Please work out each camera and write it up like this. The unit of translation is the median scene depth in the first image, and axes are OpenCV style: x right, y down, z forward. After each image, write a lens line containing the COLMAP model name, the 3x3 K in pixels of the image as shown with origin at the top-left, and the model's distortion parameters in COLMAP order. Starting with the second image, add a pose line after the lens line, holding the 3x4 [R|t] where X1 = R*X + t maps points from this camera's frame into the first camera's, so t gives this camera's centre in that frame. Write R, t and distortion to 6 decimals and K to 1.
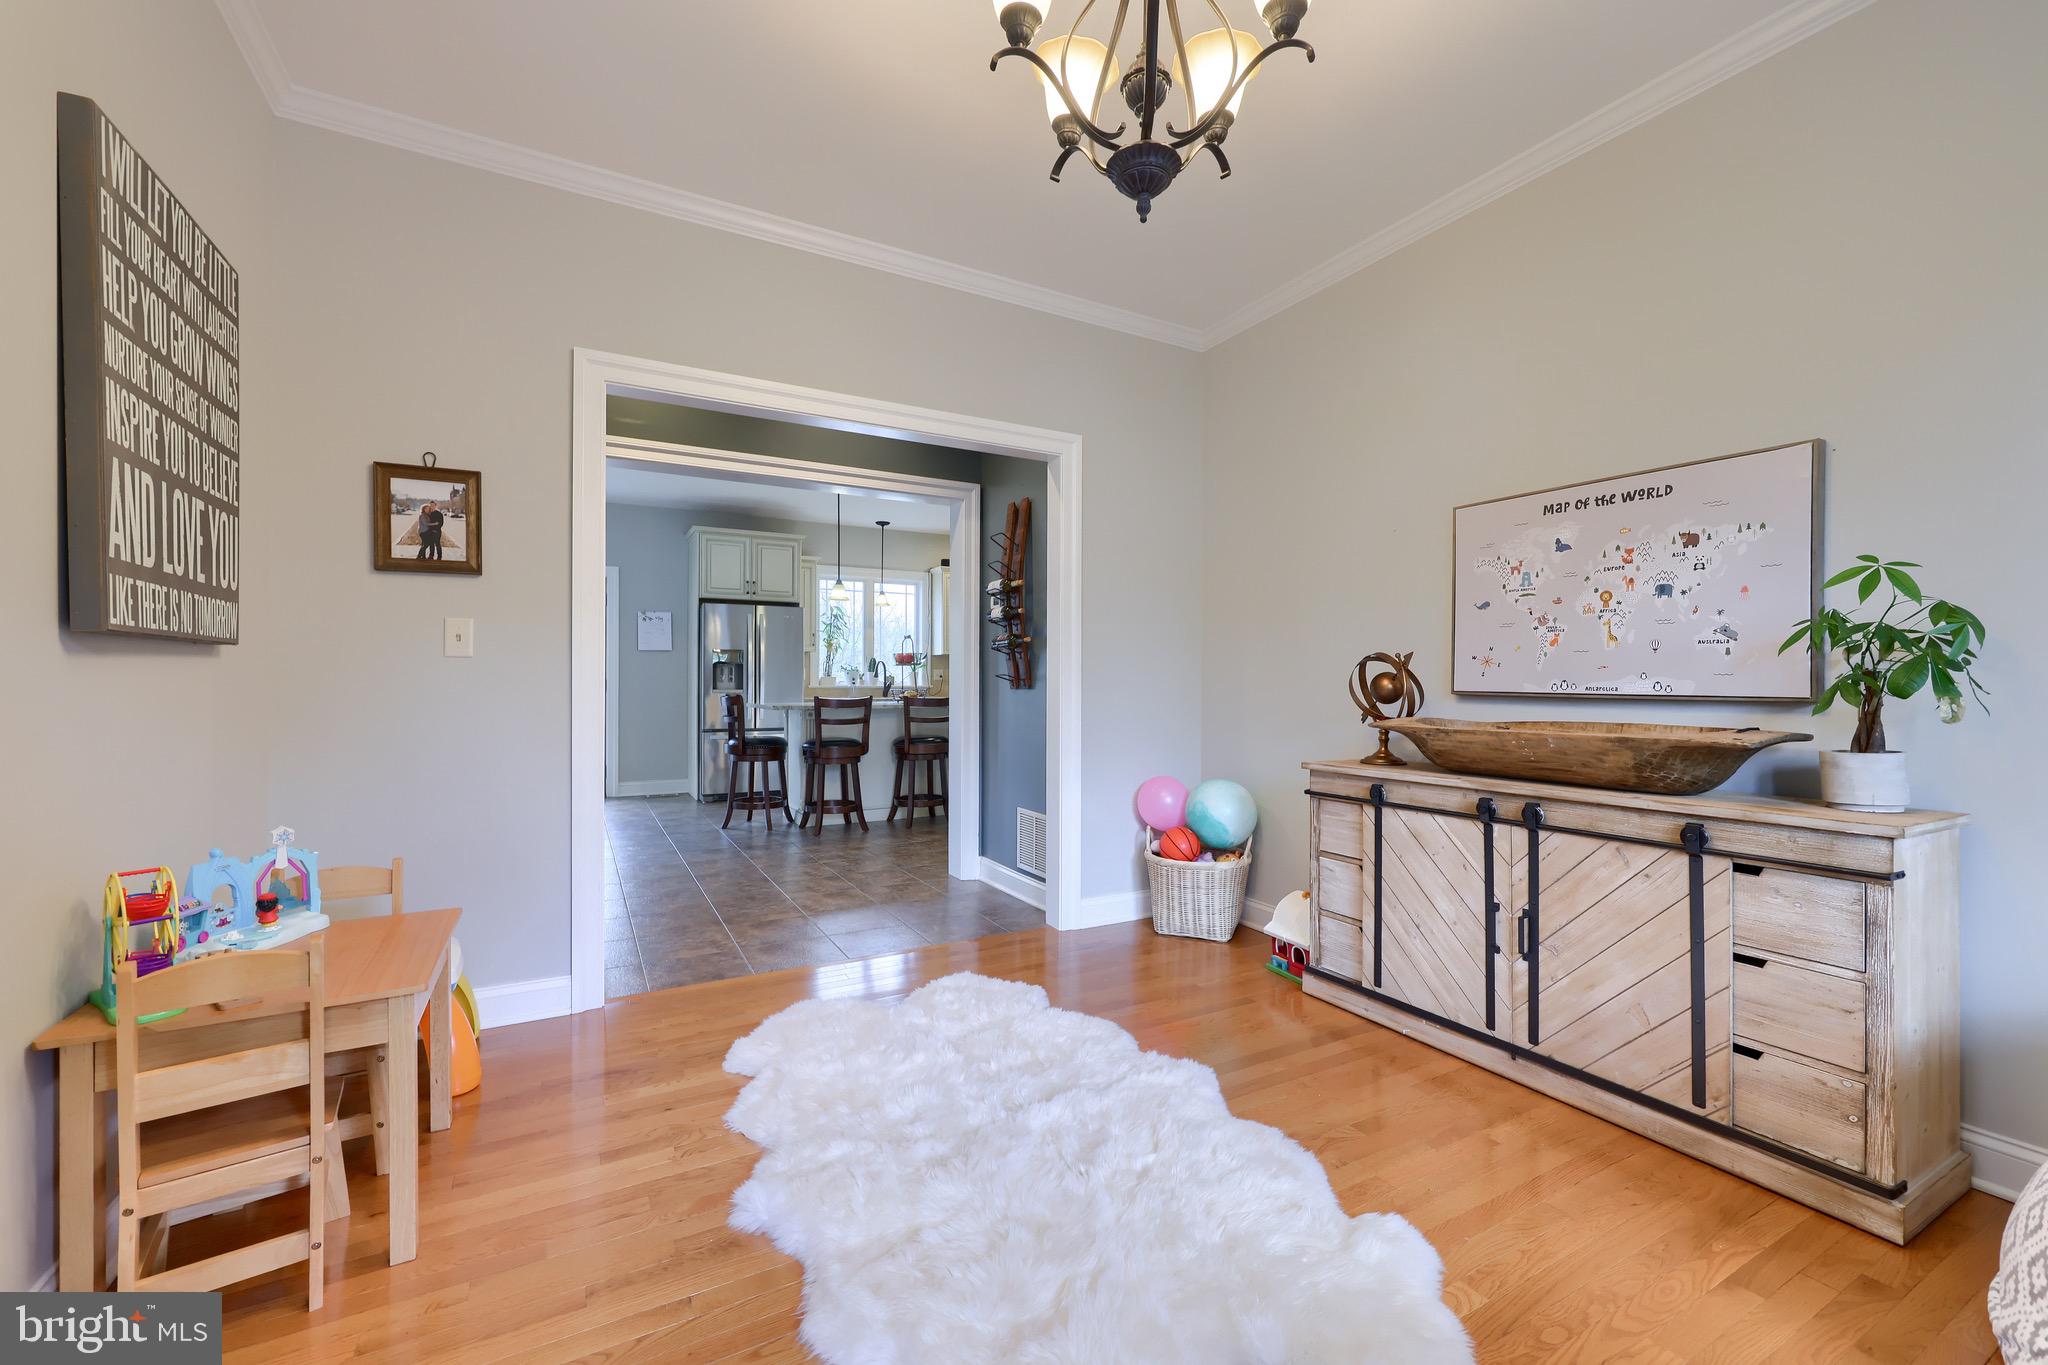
lens RADIAL K [[823.7, 0, 1029.5], [0, 823.7, 684.0], [0, 0, 1]] dist [-0.006220, 0.000966]
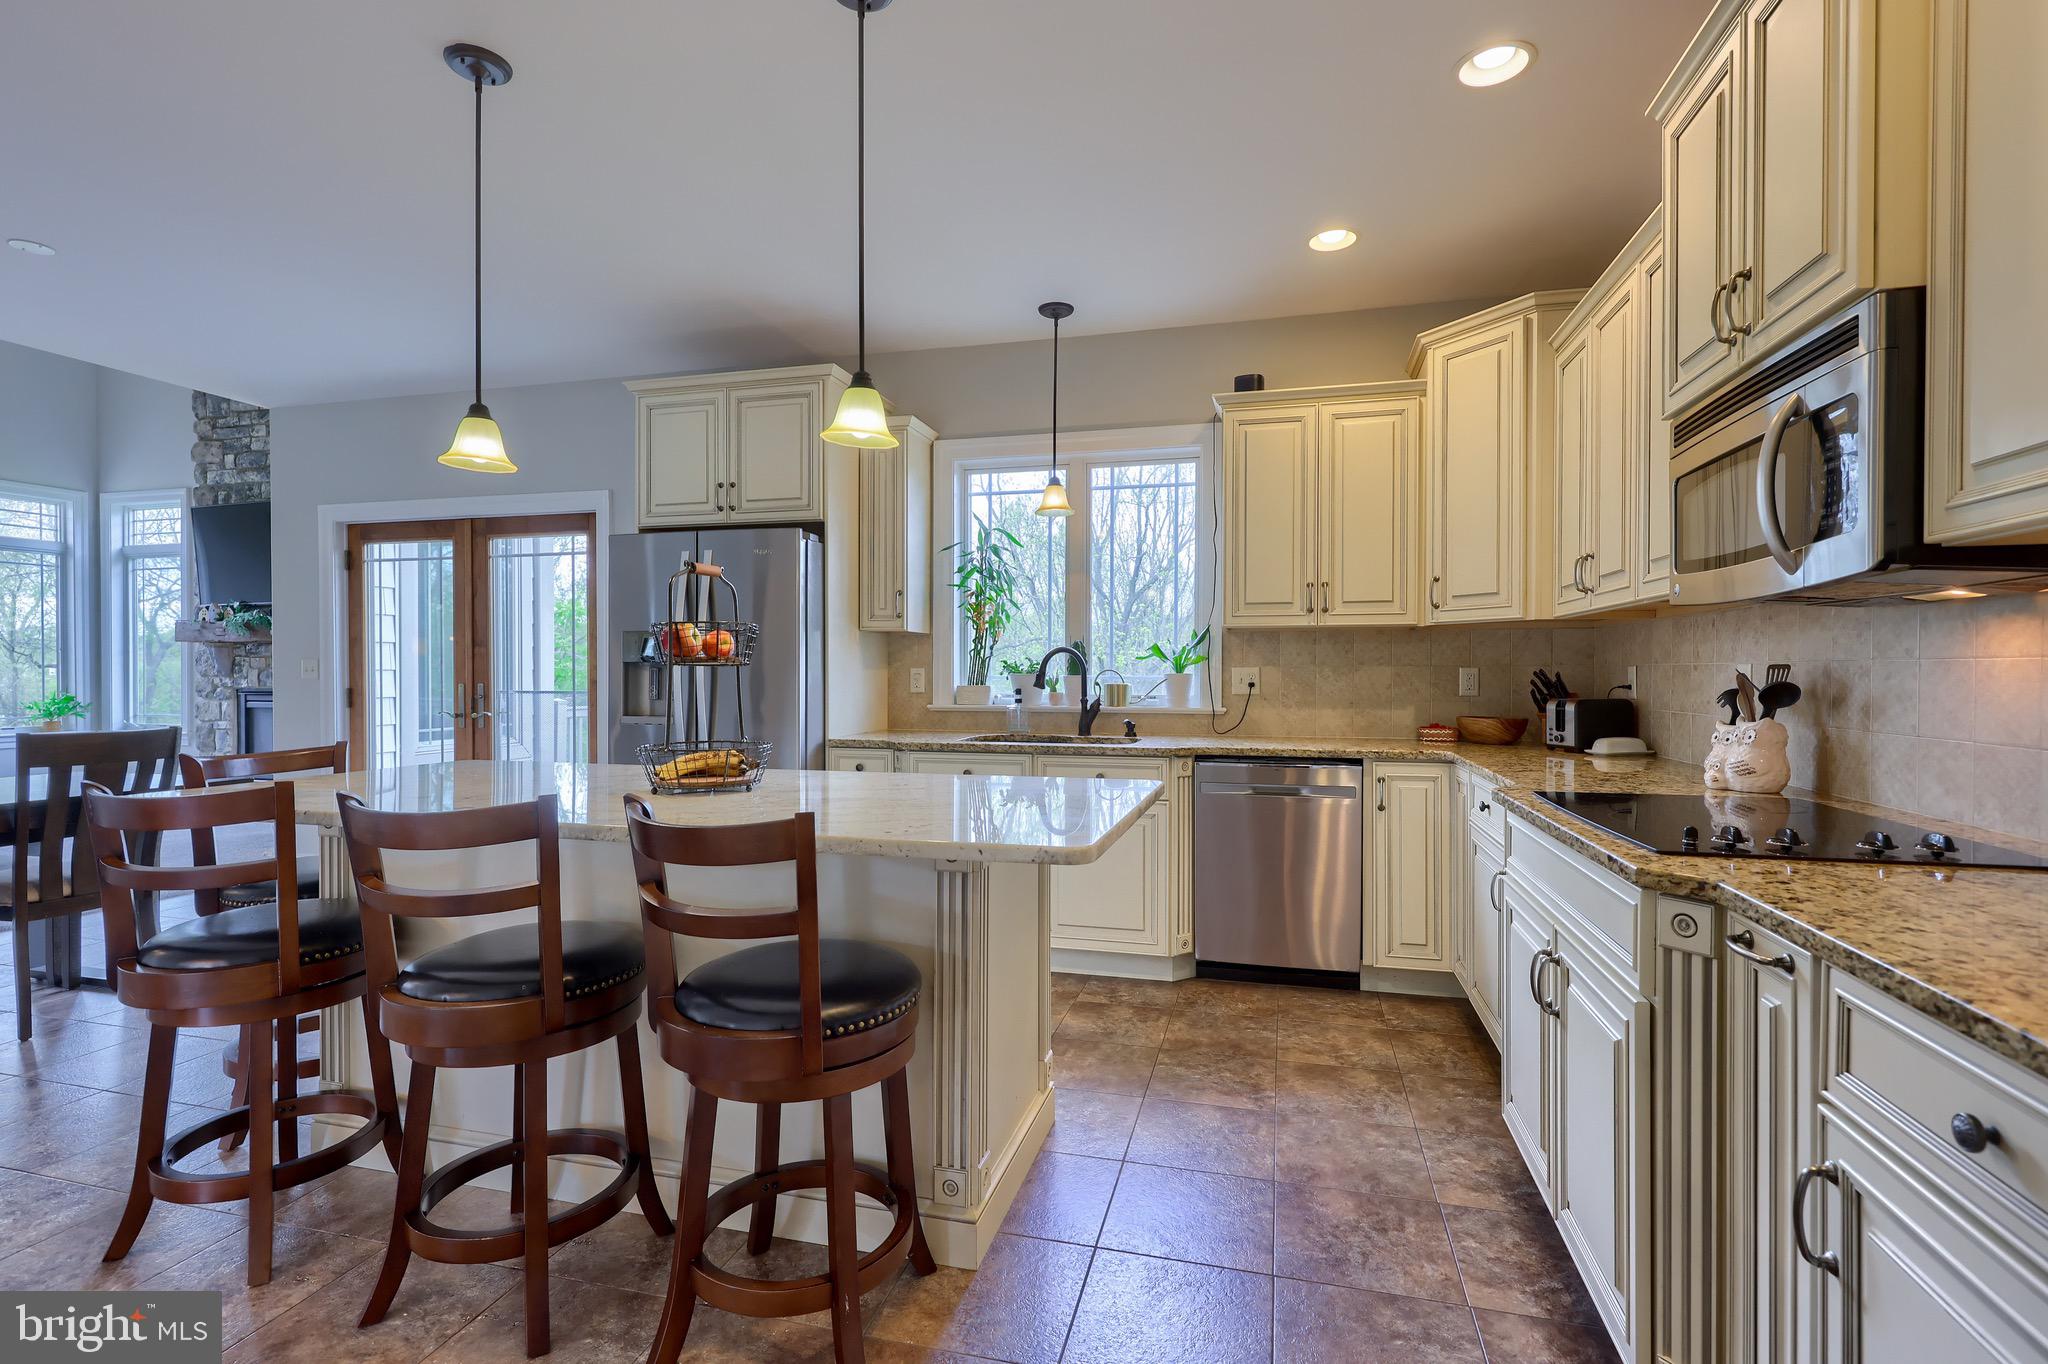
lens RADIAL K [[934.0, 0, 1047.5], [0, 934.0, 682.7], [0, 0, 1]] dist [-0.002574, 0.000601]
pose [[0.724190, 0.007505, -0.689560, 0.483985], [-0.001390, 0.999955, 0.009423, -0.053708], [0.689599, -0.005866, 0.724168, 2.288366]]
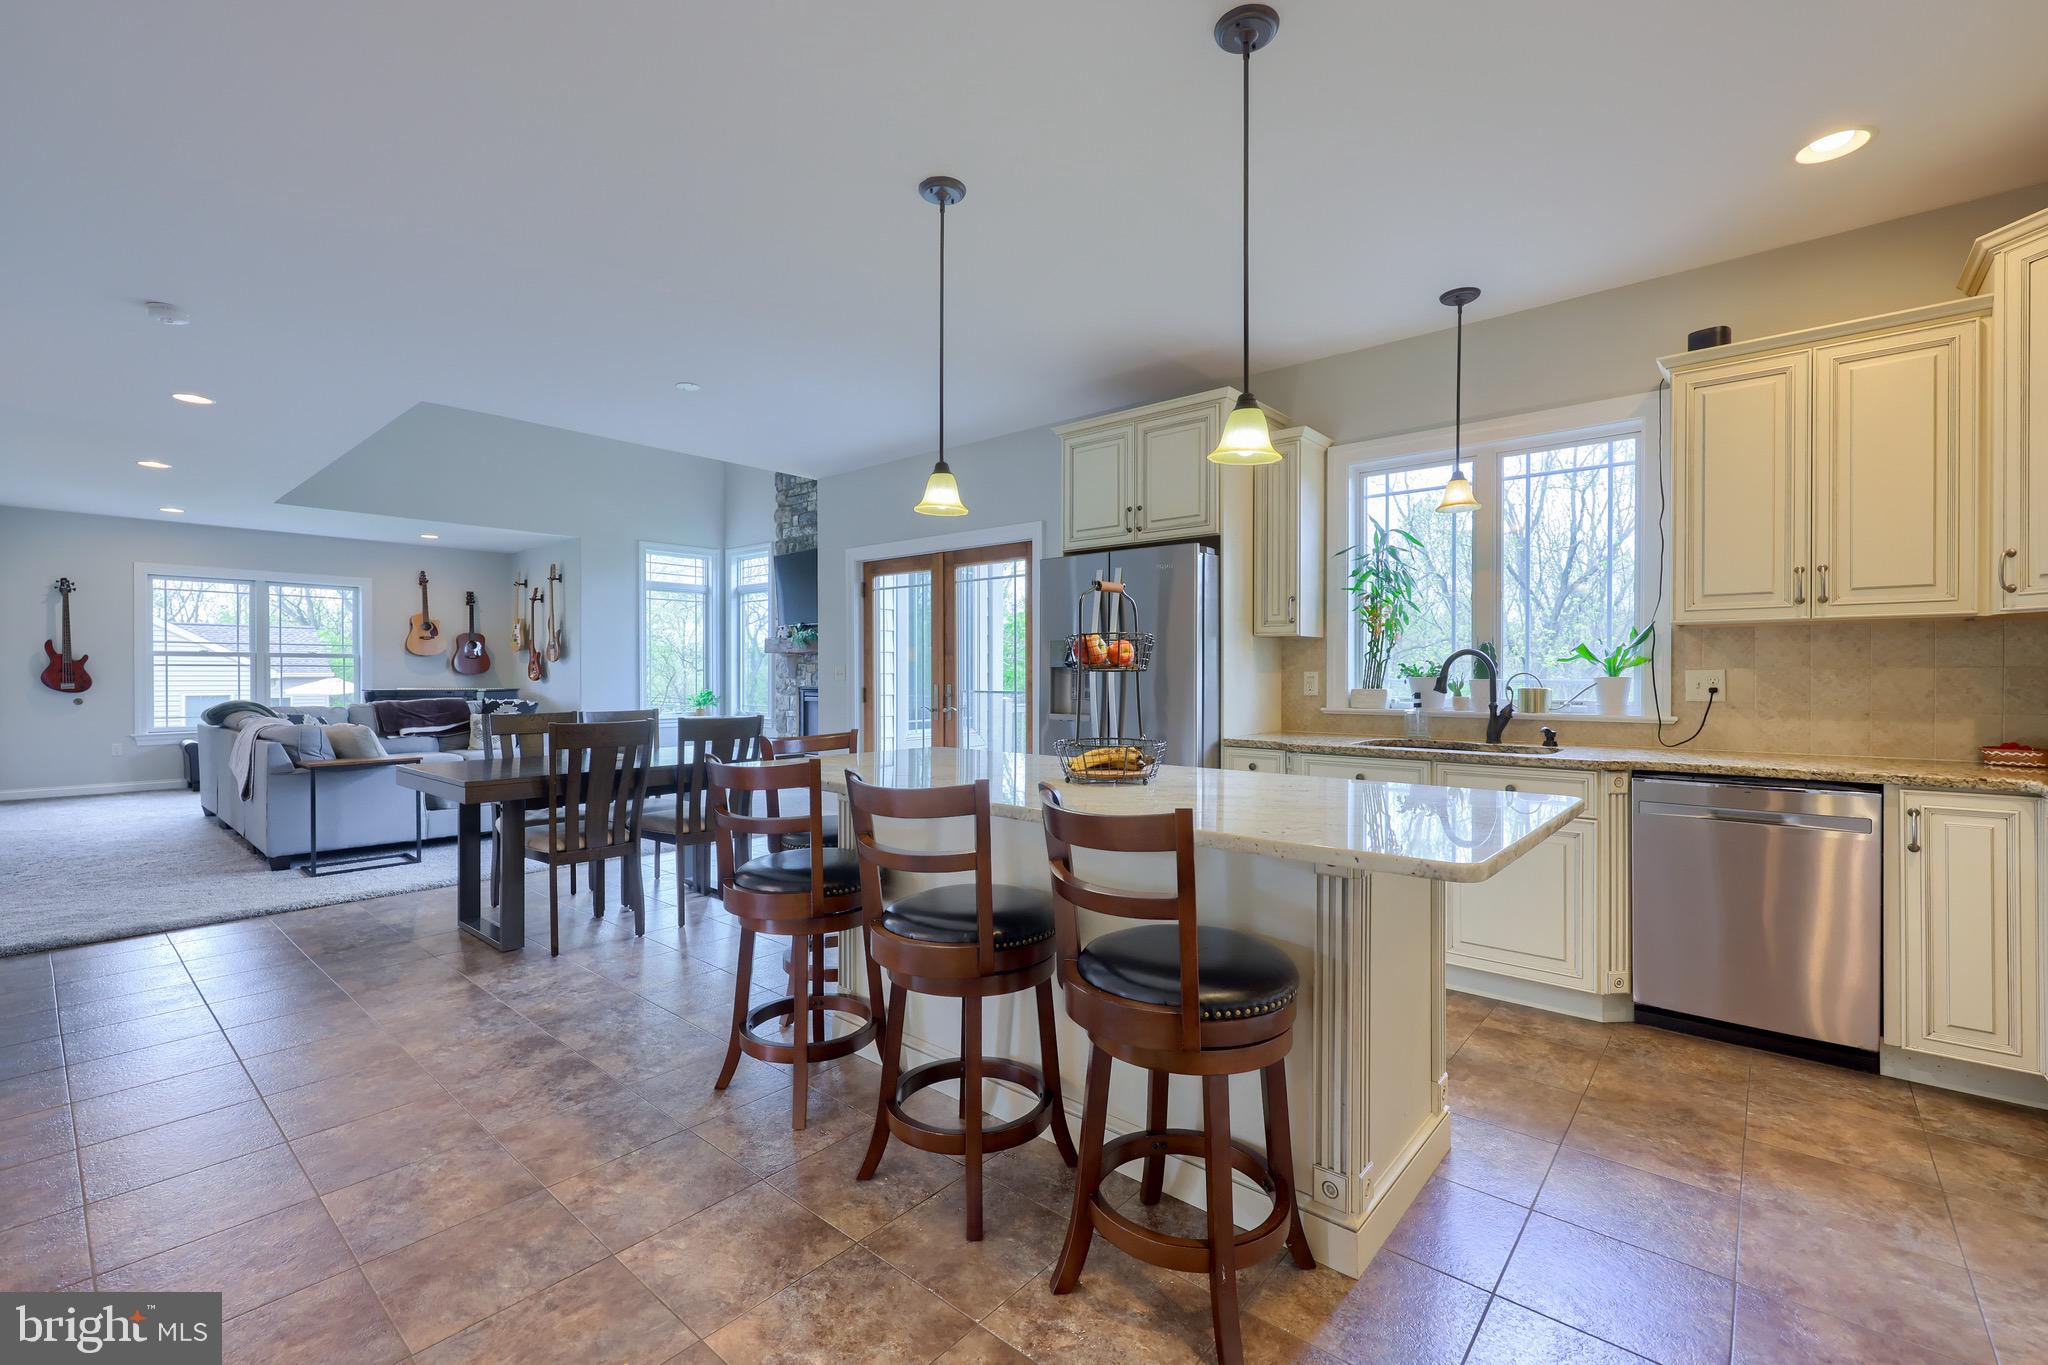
lens RADIAL K [[881.8, 0, 1030.9], [0, 881.8, 677.3], [0, 0, 1]] dist [-0.000818, 0.000169]
pose [[0.338988, 0.003306, -0.940785, 0.505247], [0.000695, 0.999993, 0.003764, -0.059495], [0.940791, -0.001930, 0.338983, 2.309408]]
